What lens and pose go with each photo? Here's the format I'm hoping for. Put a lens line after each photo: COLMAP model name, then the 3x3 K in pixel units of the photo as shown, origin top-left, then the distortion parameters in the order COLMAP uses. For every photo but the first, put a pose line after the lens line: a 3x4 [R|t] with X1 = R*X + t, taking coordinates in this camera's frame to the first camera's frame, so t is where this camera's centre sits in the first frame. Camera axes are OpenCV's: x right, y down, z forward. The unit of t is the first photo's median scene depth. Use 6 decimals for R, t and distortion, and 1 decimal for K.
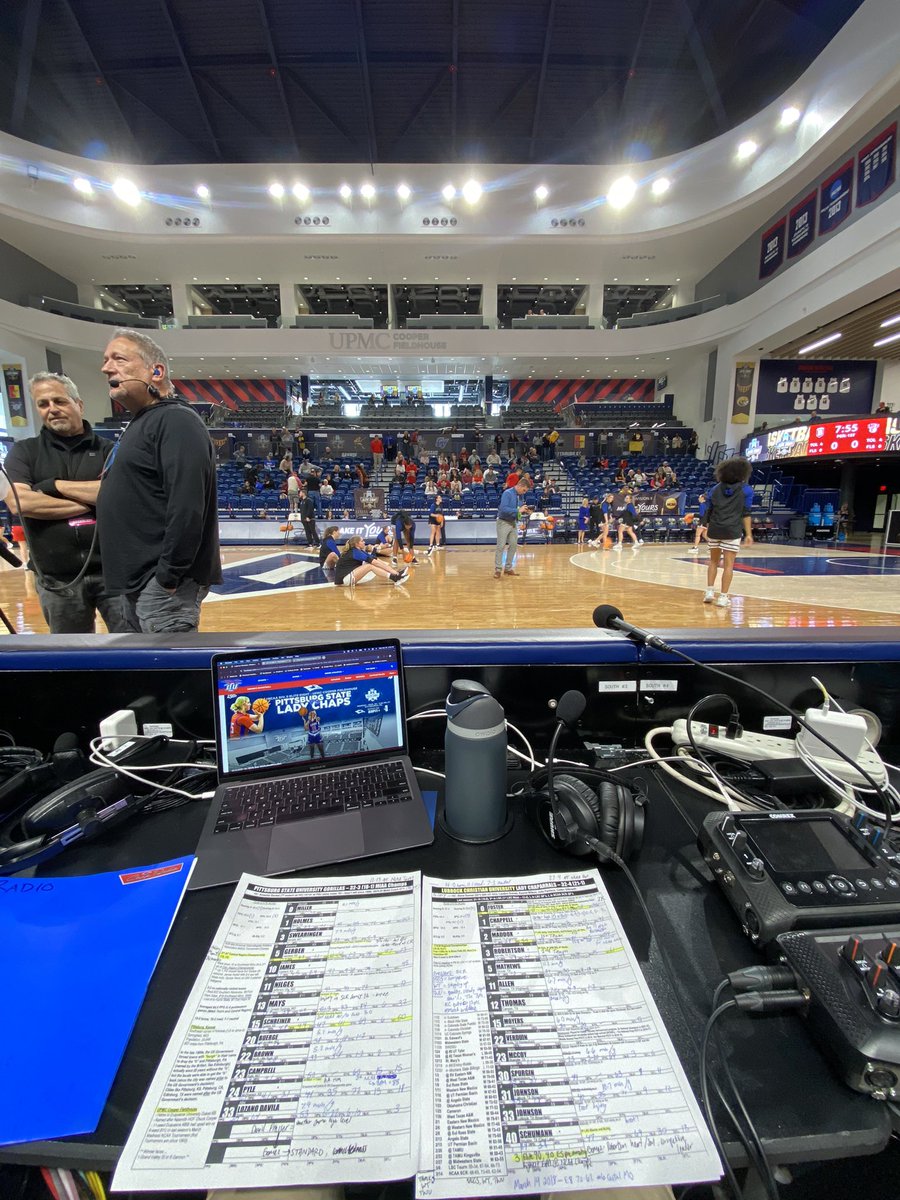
lens RADIAL K [[488.6, 0, 450.5], [0, 488.6, 602.9], [0, 0, 1]] dist [-0.007604, -0.002891]
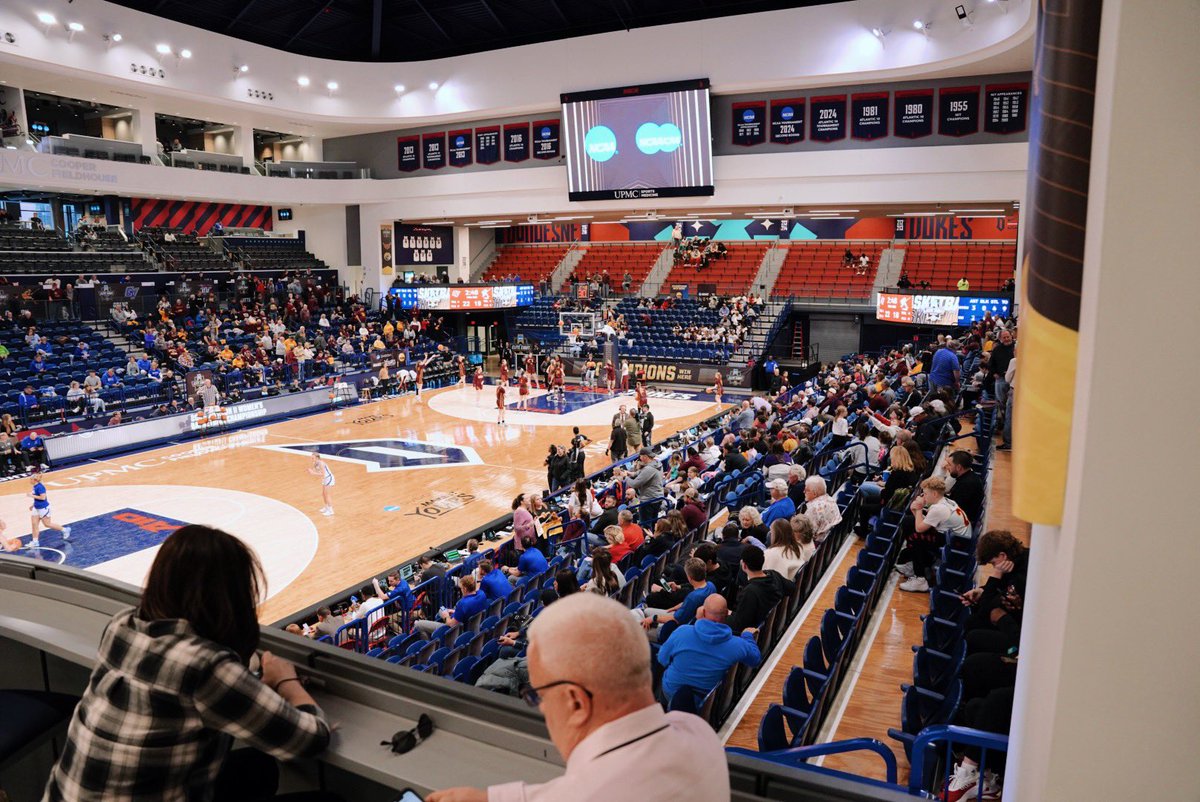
lens RADIAL K [[820.6, 0, 600.5], [0, 820.6, 409.3], [0, 0, 1]] dist [-0.133076, -0.001859]
pose [[0.477017, -0.142602, 0.867248, -0.815905], [0.154623, 0.984975, 0.076912, -0.104994], [-0.865186, 0.097408, 0.491900, -0.343409]]
